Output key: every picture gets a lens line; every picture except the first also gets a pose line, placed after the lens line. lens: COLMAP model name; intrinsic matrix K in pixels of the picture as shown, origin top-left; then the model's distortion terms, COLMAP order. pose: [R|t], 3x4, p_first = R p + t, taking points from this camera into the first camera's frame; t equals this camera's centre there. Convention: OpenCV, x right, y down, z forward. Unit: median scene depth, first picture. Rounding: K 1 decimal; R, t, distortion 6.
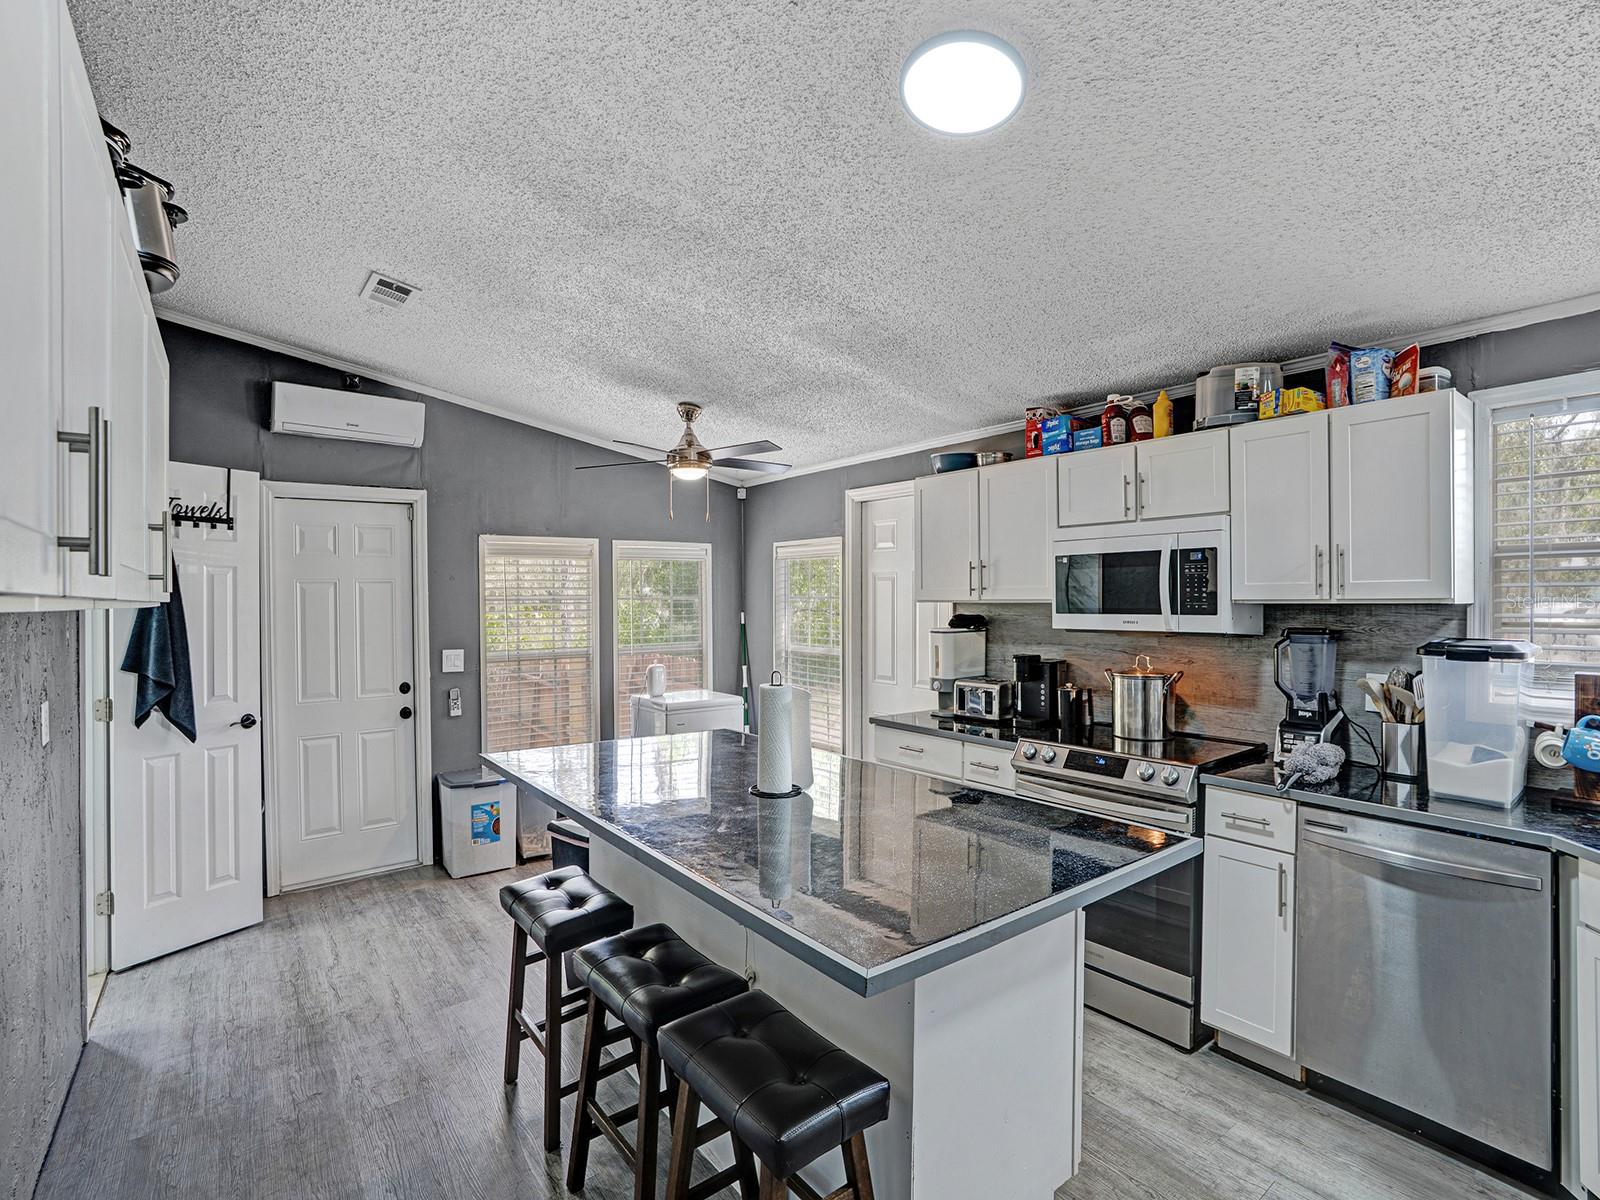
lens RADIAL K [[767.9, 0, 830.3], [0, 767.9, 595.4], [0, 0, 1]] dist [-0.059967, 0.019831]
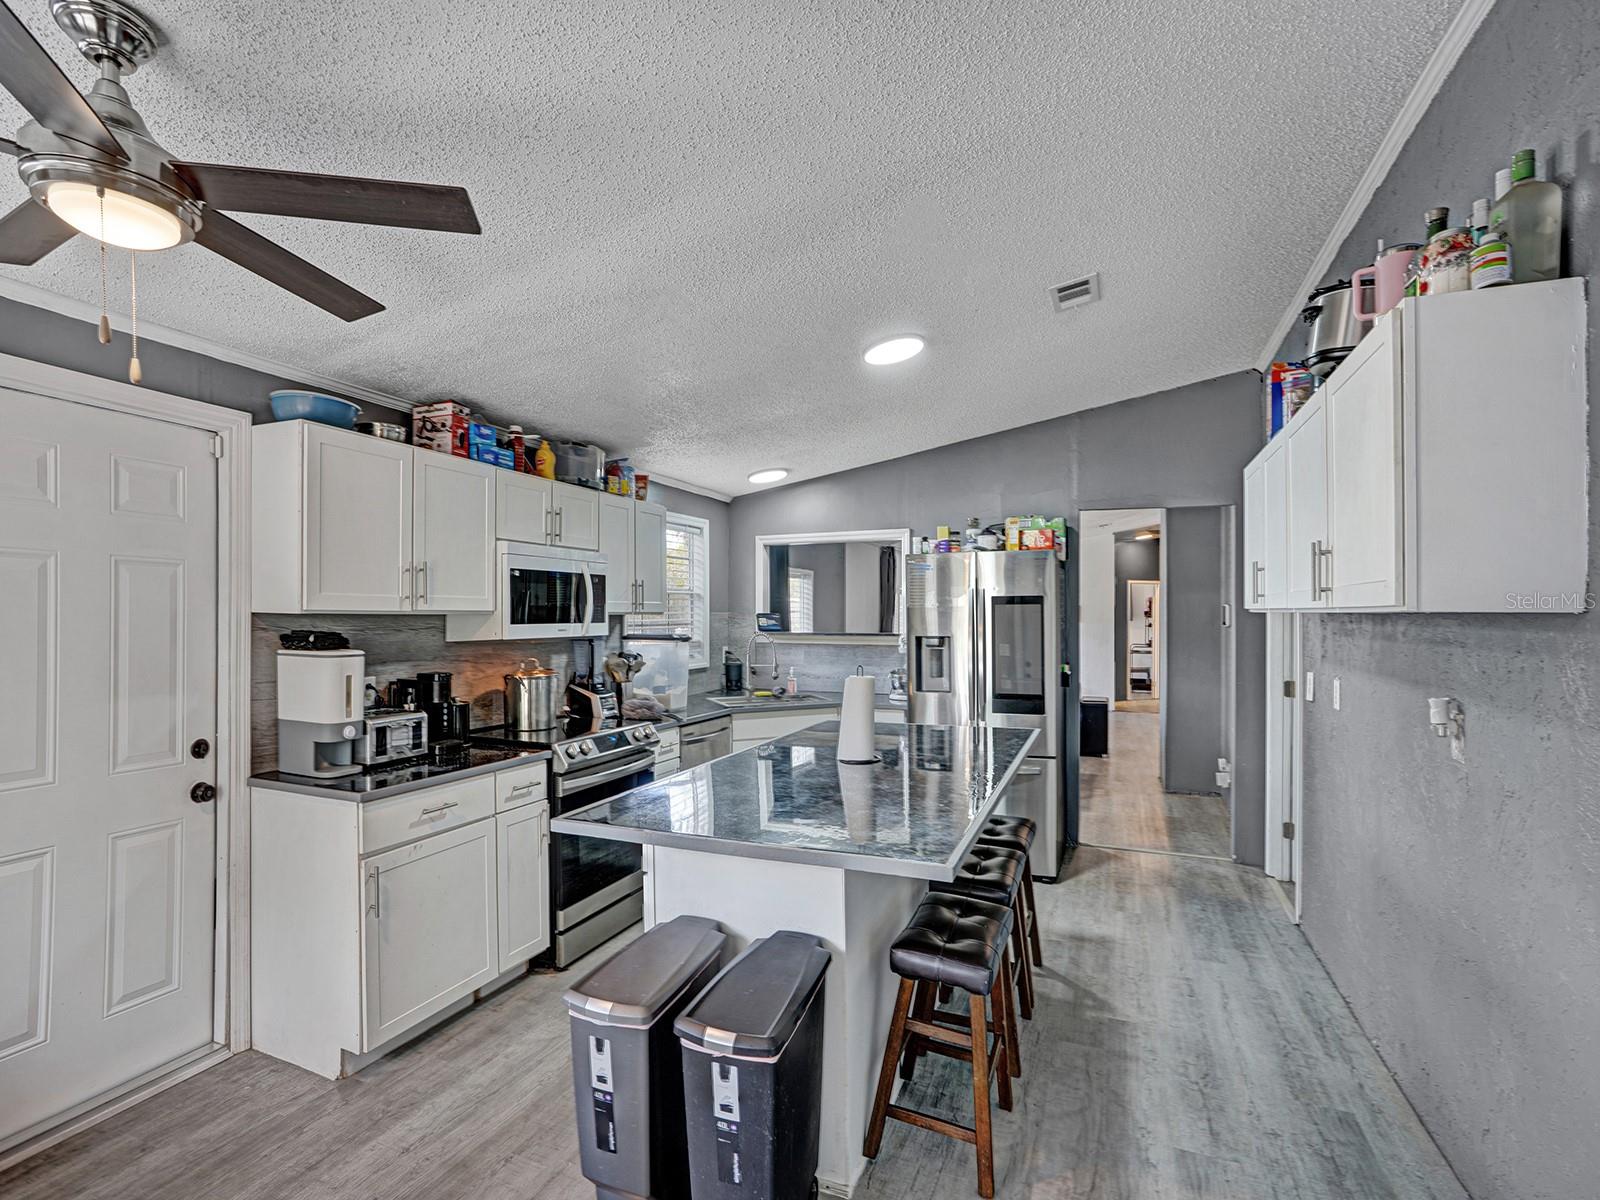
lens RADIAL K [[767.9, 0, 786.4], [0, 767.9, 616.5], [0, 0, 1]] dist [-0.059967, 0.019831]
pose [[-0.477462, 0.006972, 0.878625, -0.758611], [-0.000132, 0.999968, -0.008006, 0.021383], [-0.878653, -0.003938, -0.477445, 1.132564]]
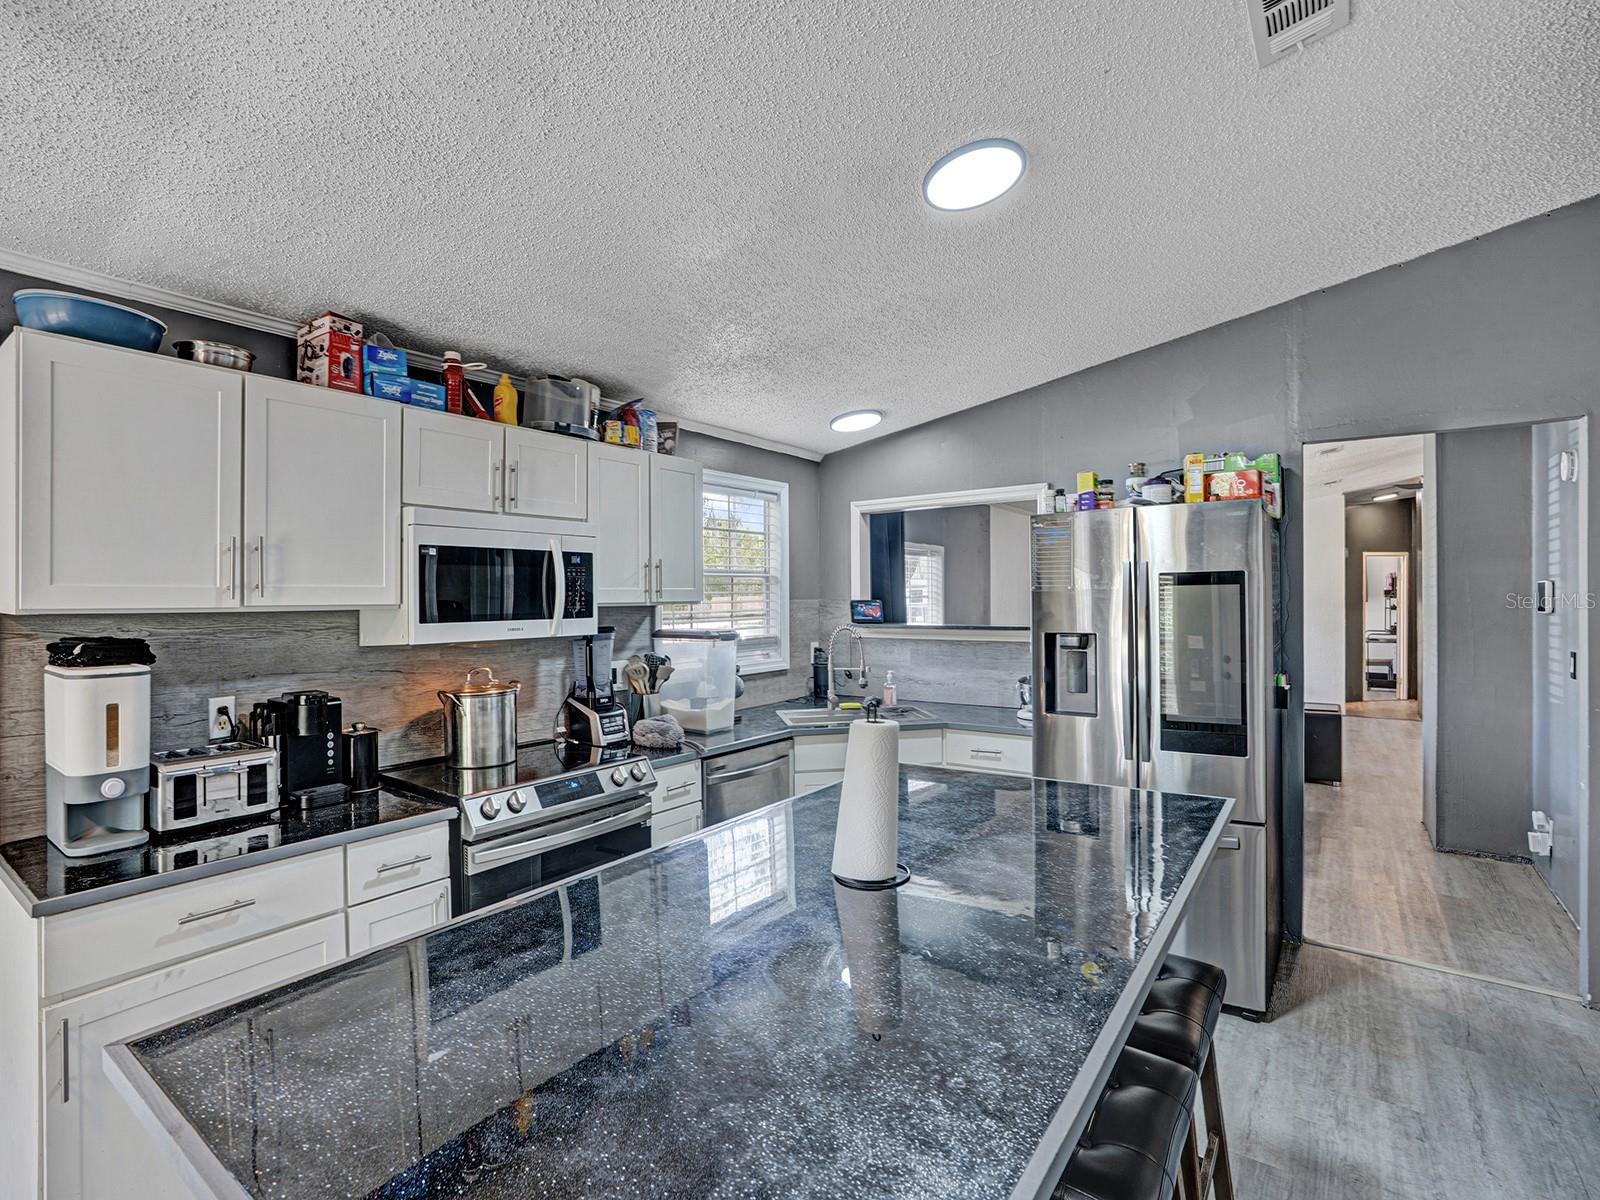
lens RADIAL K [[767.9, 0, 800.5], [0, 767.9, 608.2], [0, 0, 1]] dist [-0.059967, 0.019831]
pose [[-0.279423, -0.000273, 0.960168, -0.487247], [0.007531, 0.999969, 0.002476, 0.010131], [-0.960139, 0.007923, -0.279412, 0.830789]]
